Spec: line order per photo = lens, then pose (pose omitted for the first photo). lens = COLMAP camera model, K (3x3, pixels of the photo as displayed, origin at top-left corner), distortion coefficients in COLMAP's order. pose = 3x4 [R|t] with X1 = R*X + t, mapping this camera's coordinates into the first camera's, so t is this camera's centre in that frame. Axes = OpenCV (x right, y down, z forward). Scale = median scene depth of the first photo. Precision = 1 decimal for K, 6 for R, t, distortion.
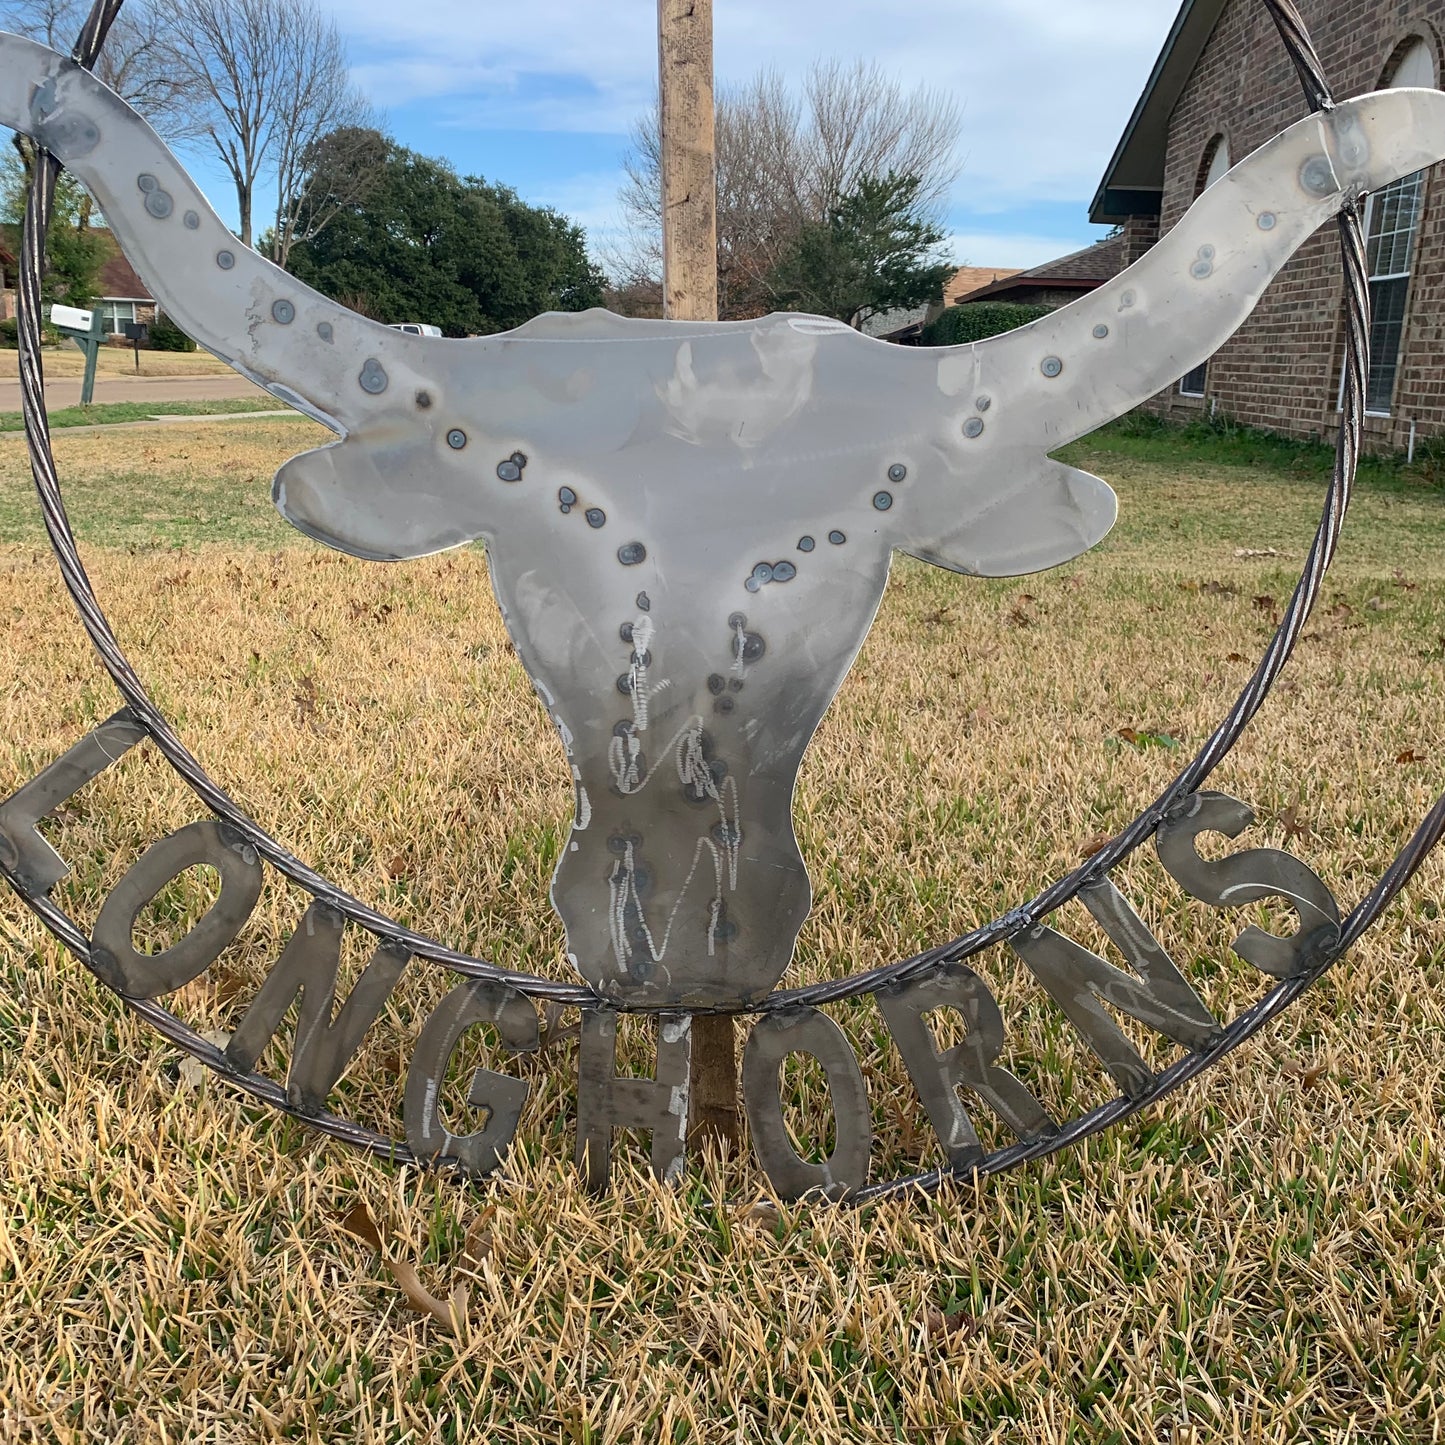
lens RADIAL K [[1471.1, 0, 742.3], [0, 1471.1, 716.2], [0, 0, 1]] dist [0.145711, -0.398888]
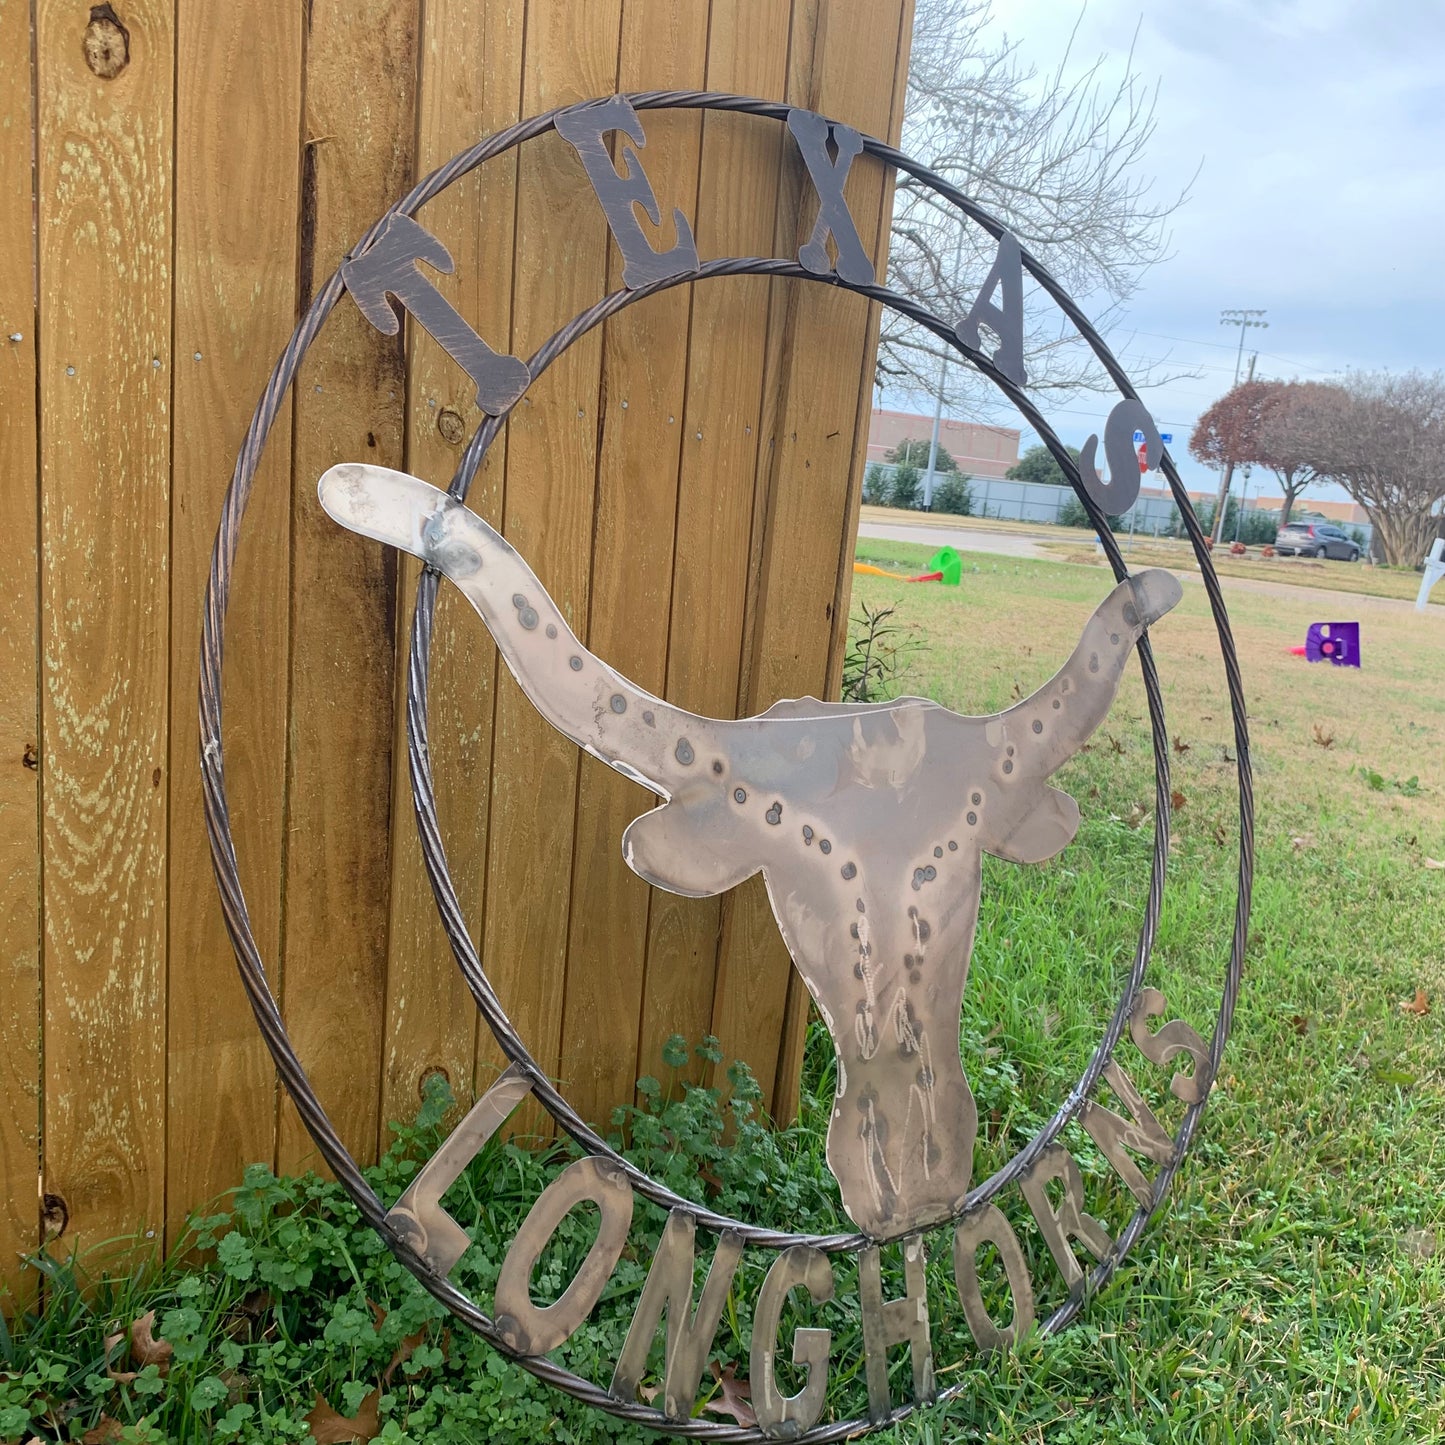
lens RADIAL K [[1464.5, 0, 727.7], [0, 1464.5, 734.7], [0, 0, 1]] dist [0.140792, -0.372921]
pose [[0.759384, -0.033757, 0.649766, -0.959406], [0.197804, 0.963362, -0.181126, -0.010693], [-0.619846, 0.266071, 0.738239, 0.059275]]
